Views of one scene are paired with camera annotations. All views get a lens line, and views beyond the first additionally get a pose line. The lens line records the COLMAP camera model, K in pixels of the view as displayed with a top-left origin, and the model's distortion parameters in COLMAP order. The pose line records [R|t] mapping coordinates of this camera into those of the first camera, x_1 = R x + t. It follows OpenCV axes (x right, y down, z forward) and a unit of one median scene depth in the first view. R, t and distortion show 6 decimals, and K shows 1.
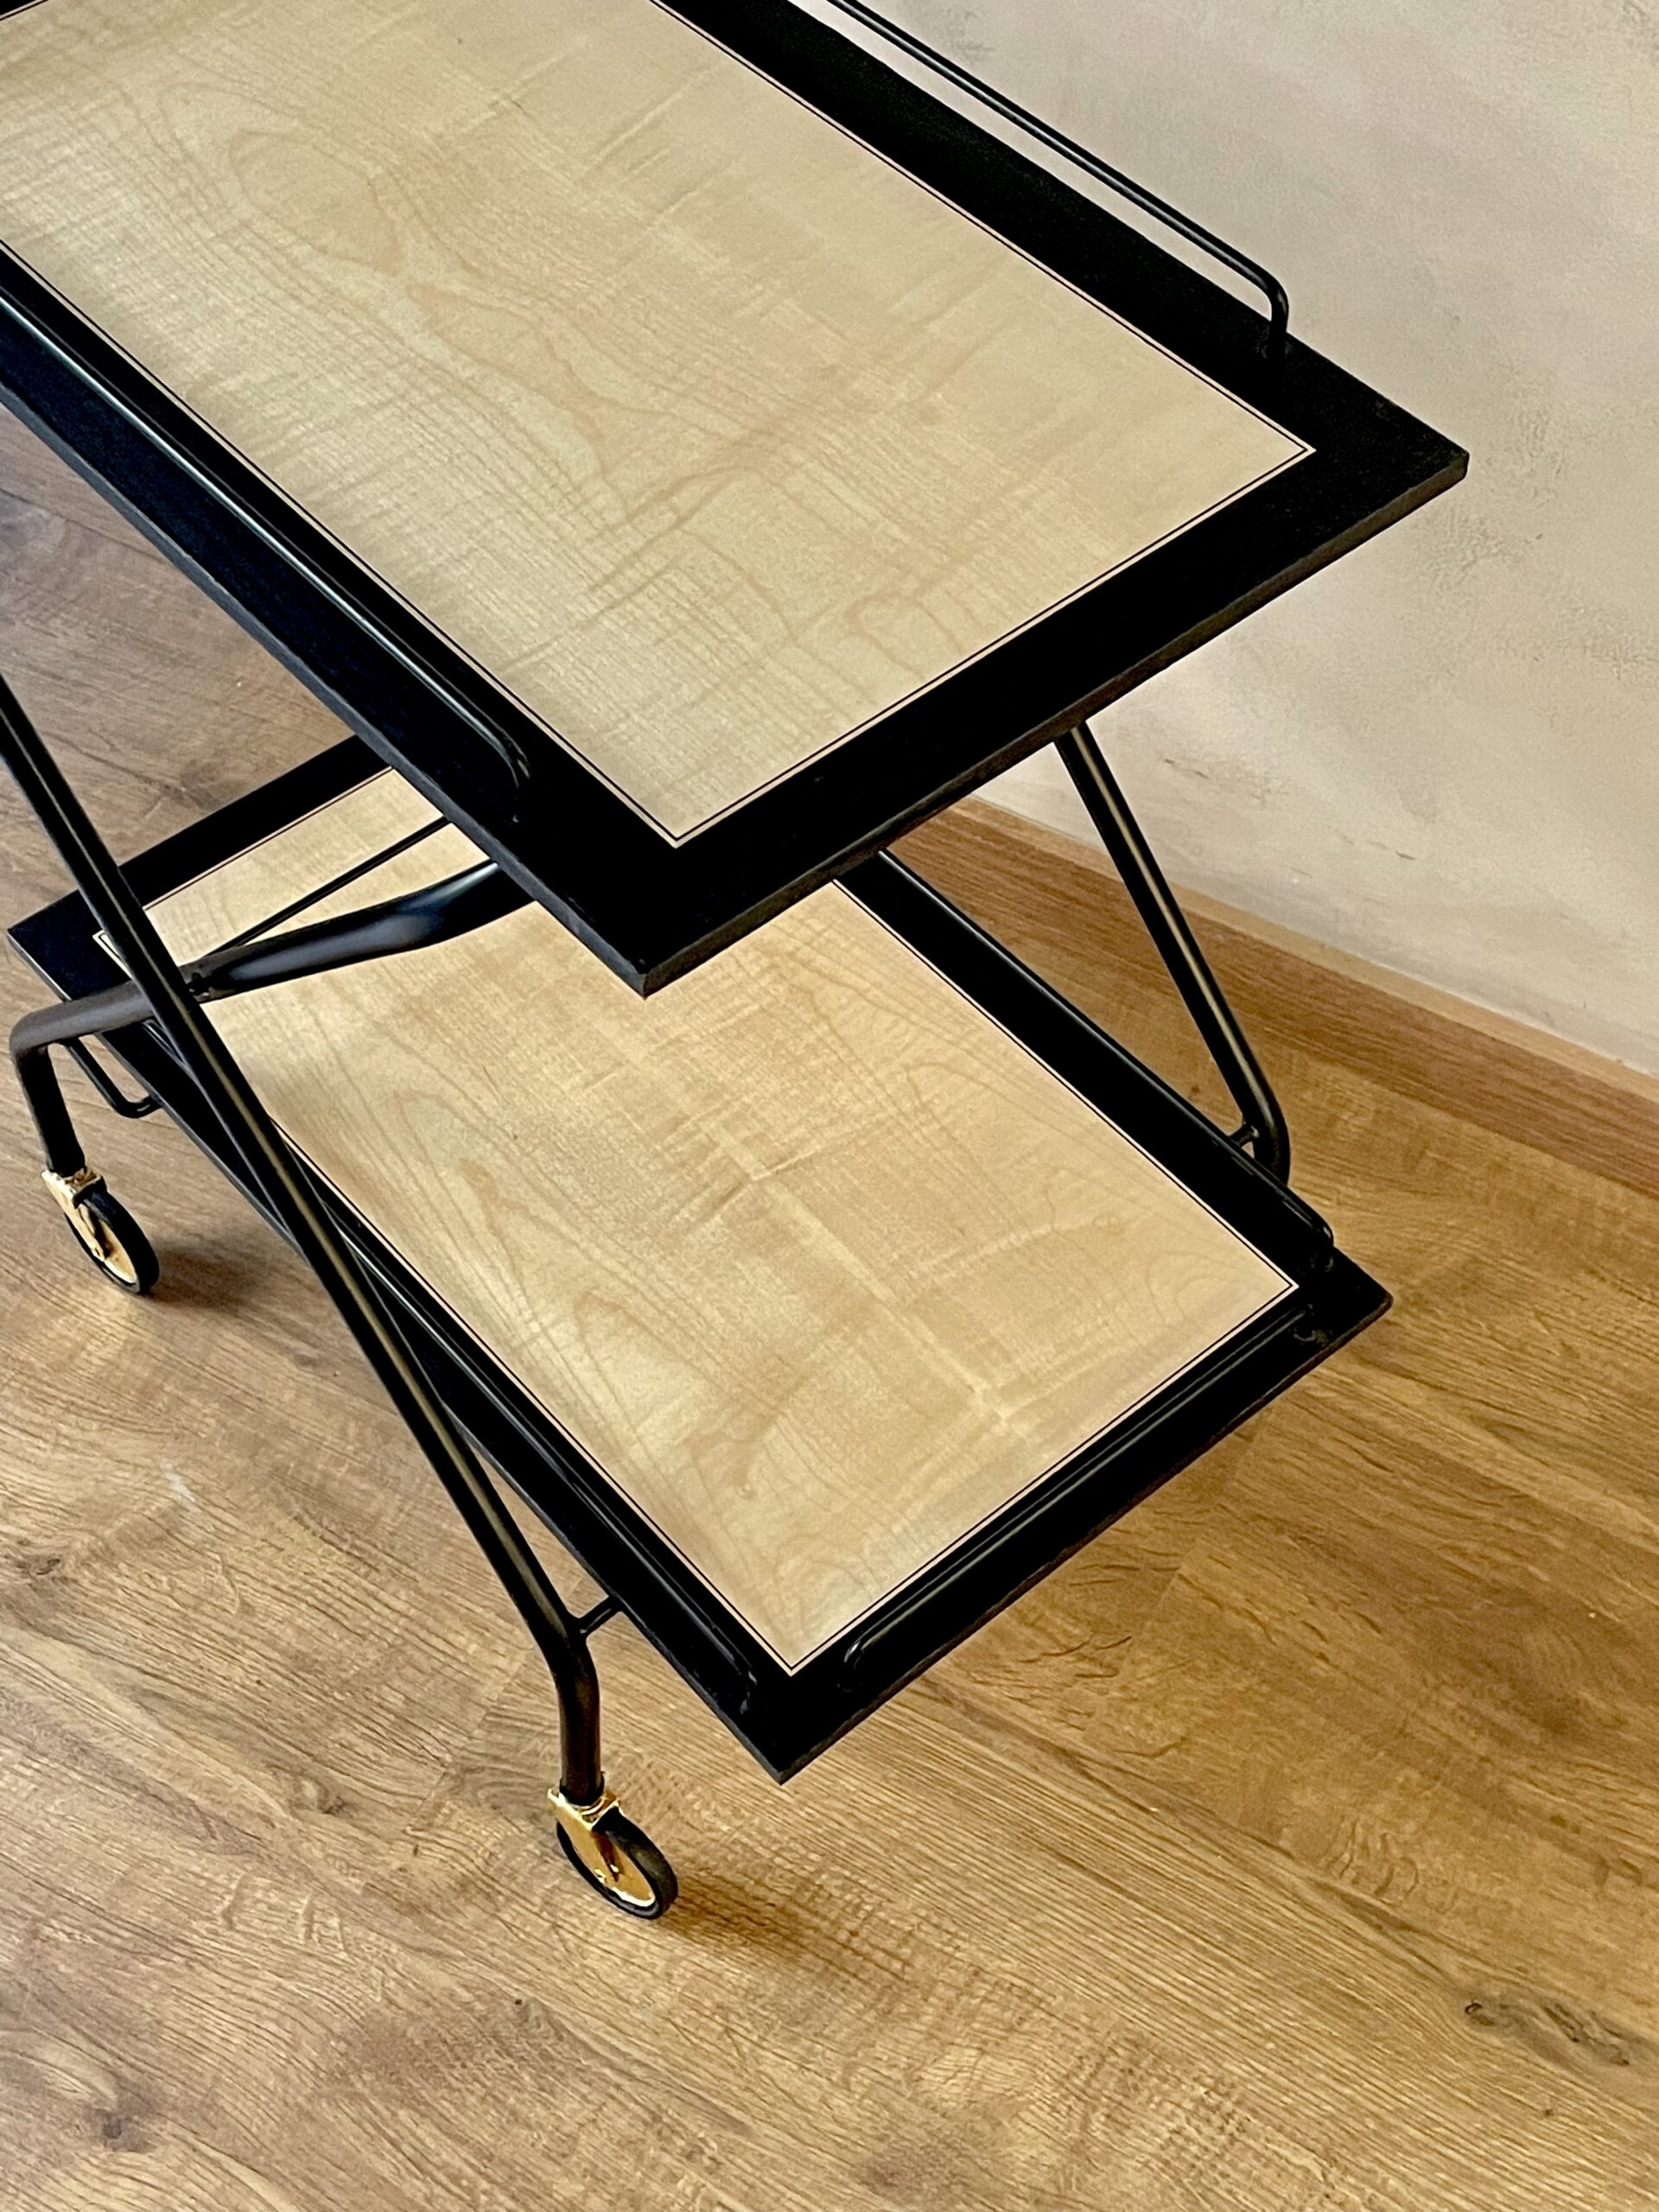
lens RADIAL K [[3075.4, 0, 810.9], [0, 3075.4, 1107.0], [0, 0, 1]] dist [0.035191, 0.000000]
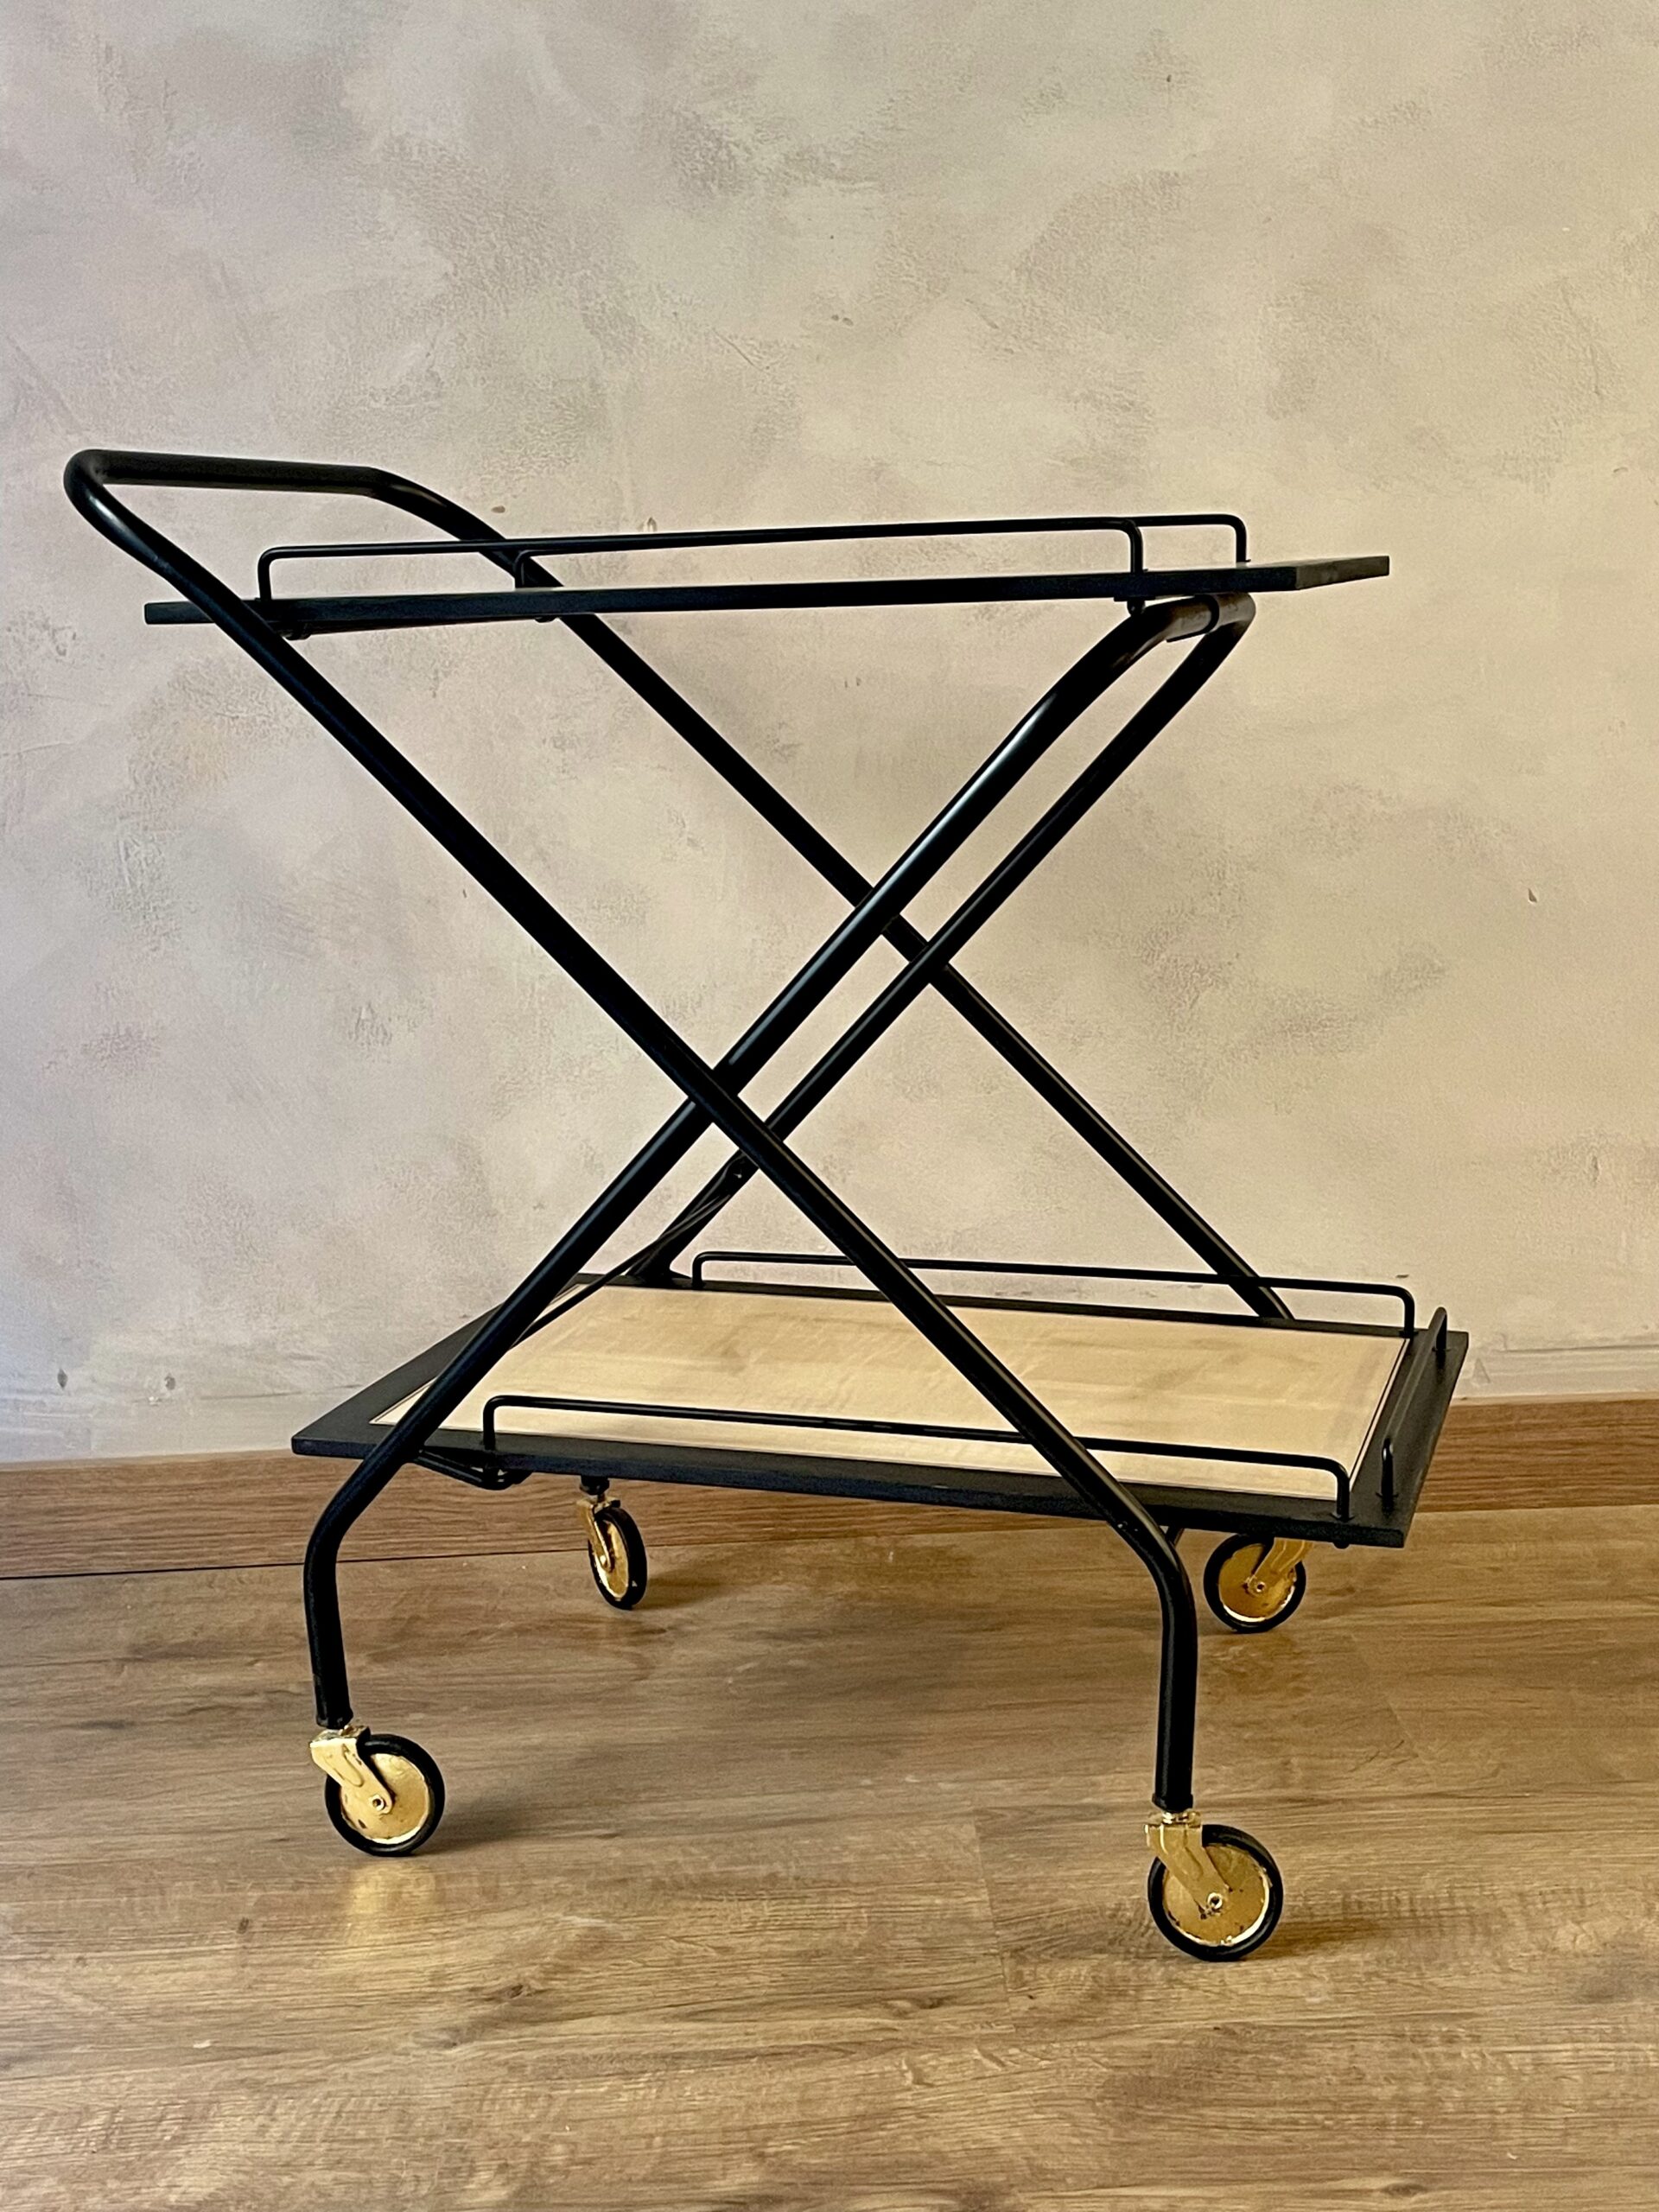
lens RADIAL K [[2846.7, 0, 844.7], [0, 2846.7, 1107.6], [0, 0, 1]] dist [0.025471, 0.000000]
pose [[0.845456, -0.142092, 0.514794, -0.636329], [0.444727, 0.721015, -0.531371, 0.514845], [-0.295671, 0.678194, 0.672779, 0.200218]]
